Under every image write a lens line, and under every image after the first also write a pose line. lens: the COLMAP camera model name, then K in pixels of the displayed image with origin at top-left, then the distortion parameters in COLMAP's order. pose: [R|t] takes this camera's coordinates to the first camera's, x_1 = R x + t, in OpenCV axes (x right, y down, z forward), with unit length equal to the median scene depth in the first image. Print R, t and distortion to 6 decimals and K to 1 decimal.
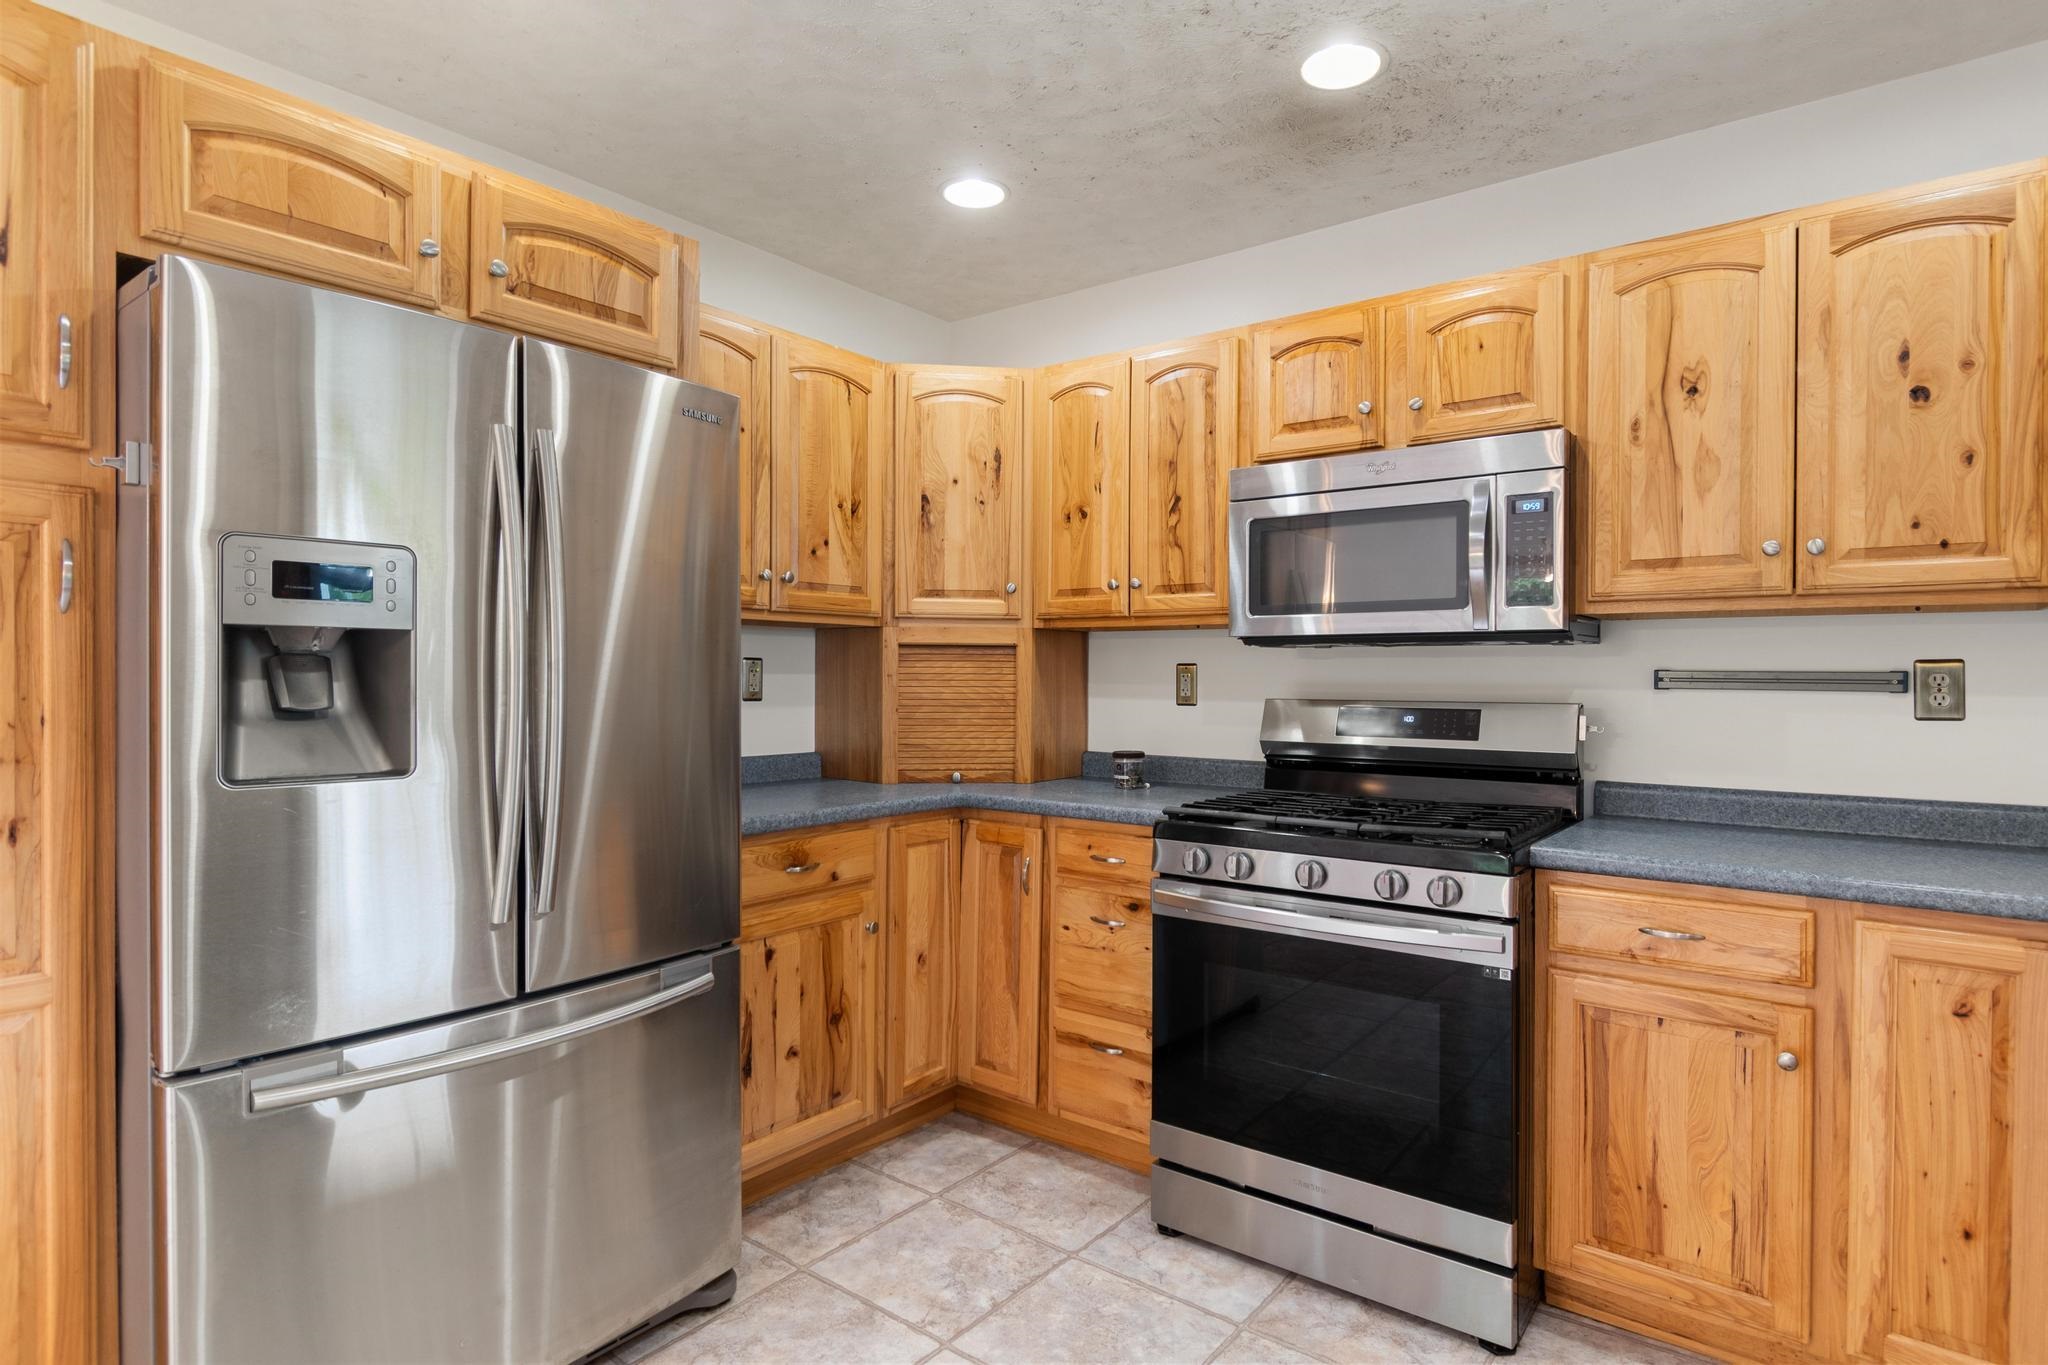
lens RADIAL K [[1077.4, 0, 1030.4], [0, 1077.4, 658.7], [0, 0, 1]] dist [0.004140, -0.008935]
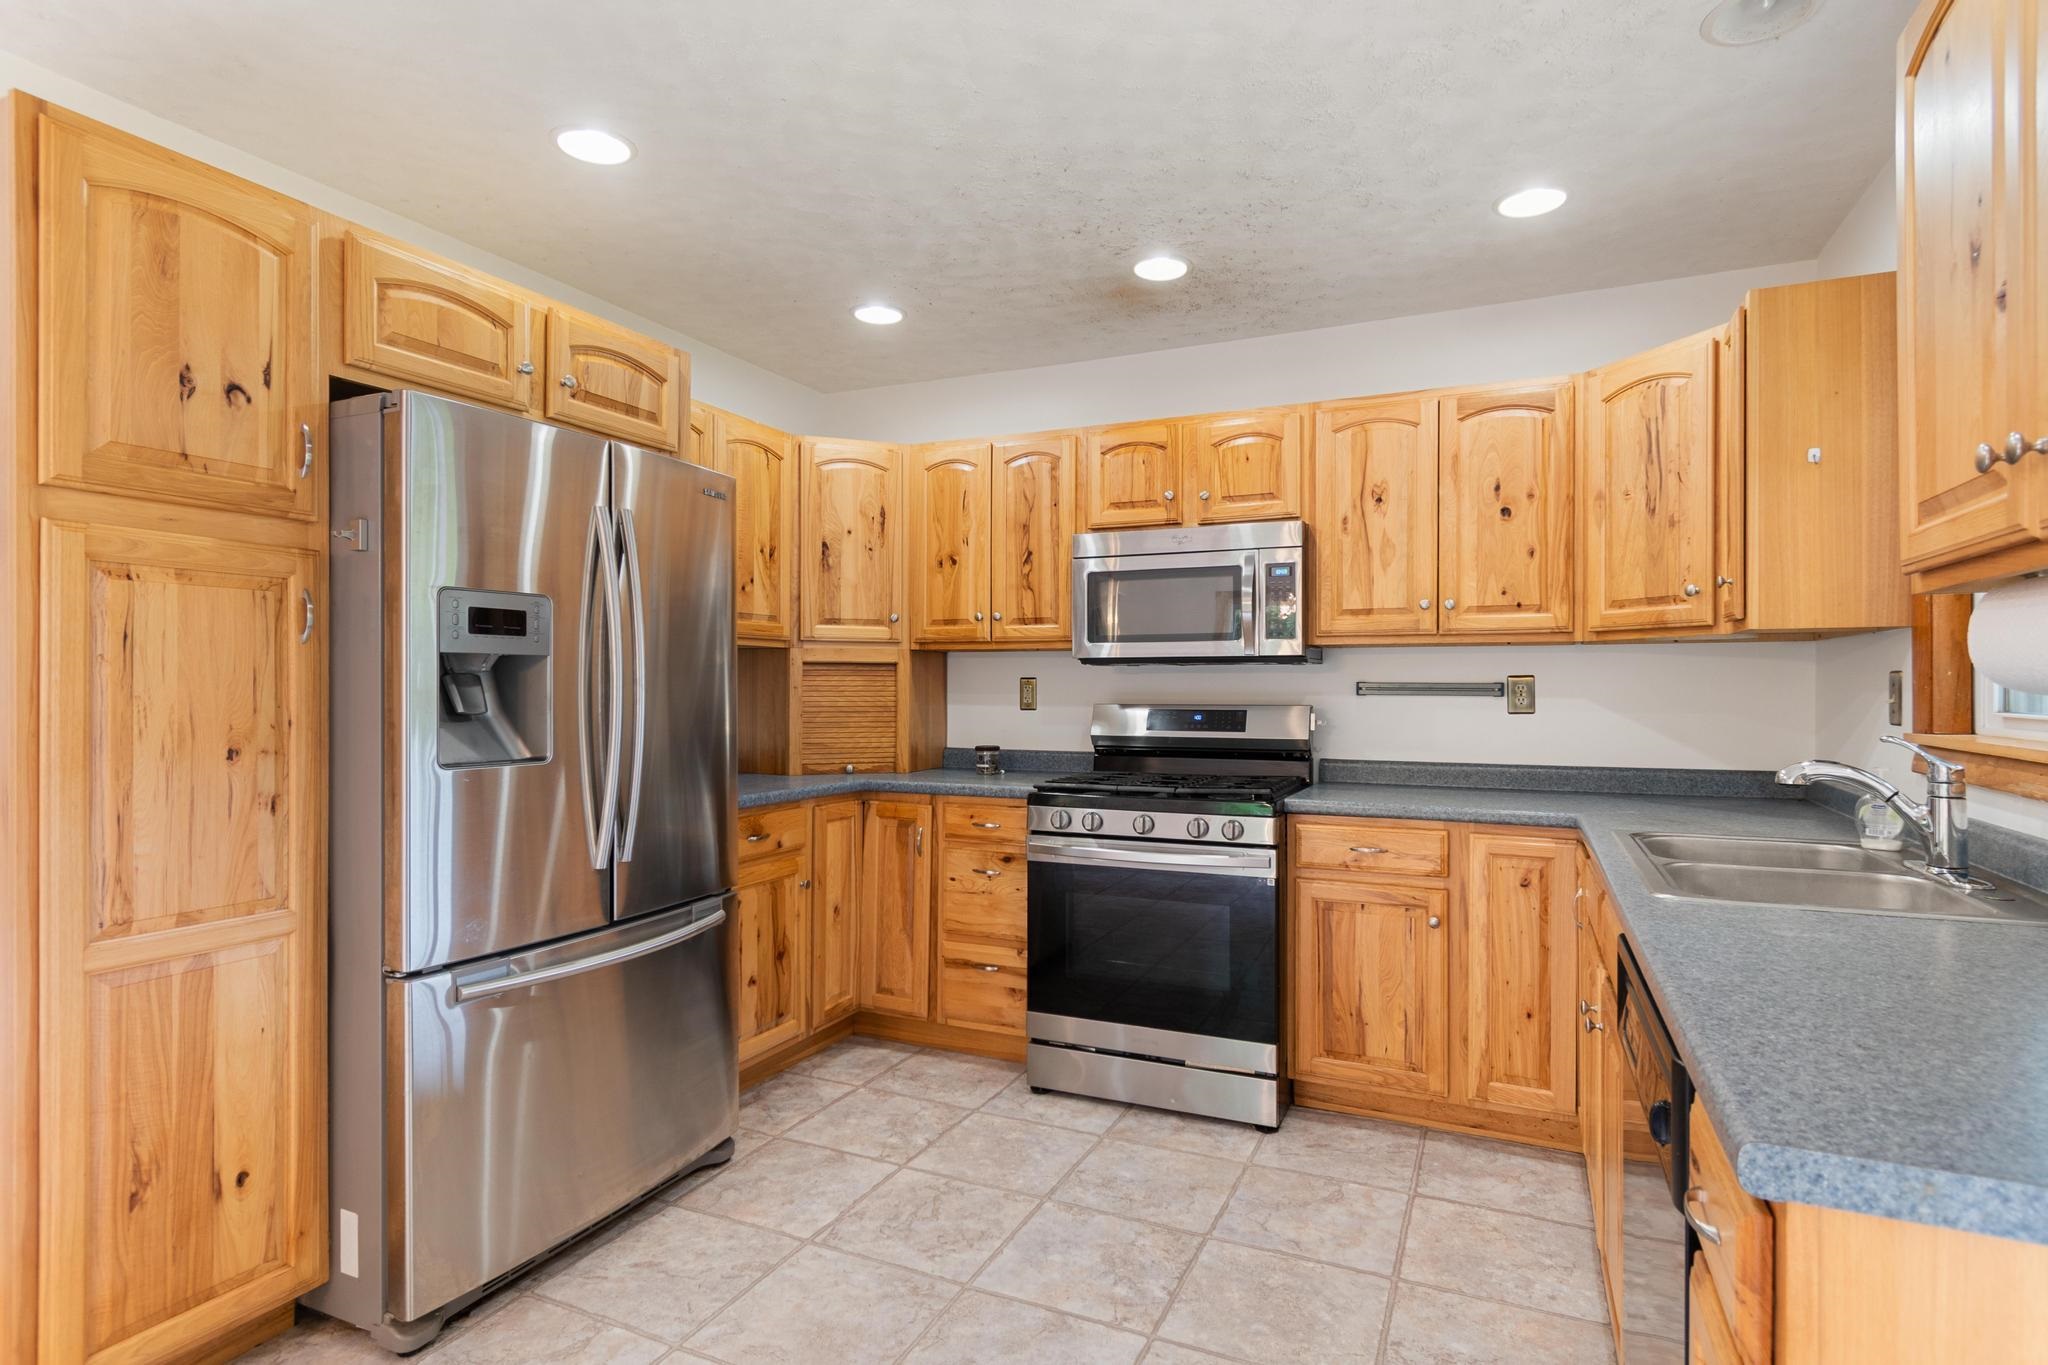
lens RADIAL K [[1067.3, 0, 1021.4], [0, 1067.3, 651.8], [0, 0, 1]] dist [-0.002532, -0.000486]
pose [[0.974125, 0.004393, 0.225967, -0.216875], [-0.000567, 0.999855, -0.016992, -0.006527], [-0.226009, 0.016424, 0.973987, -0.349842]]
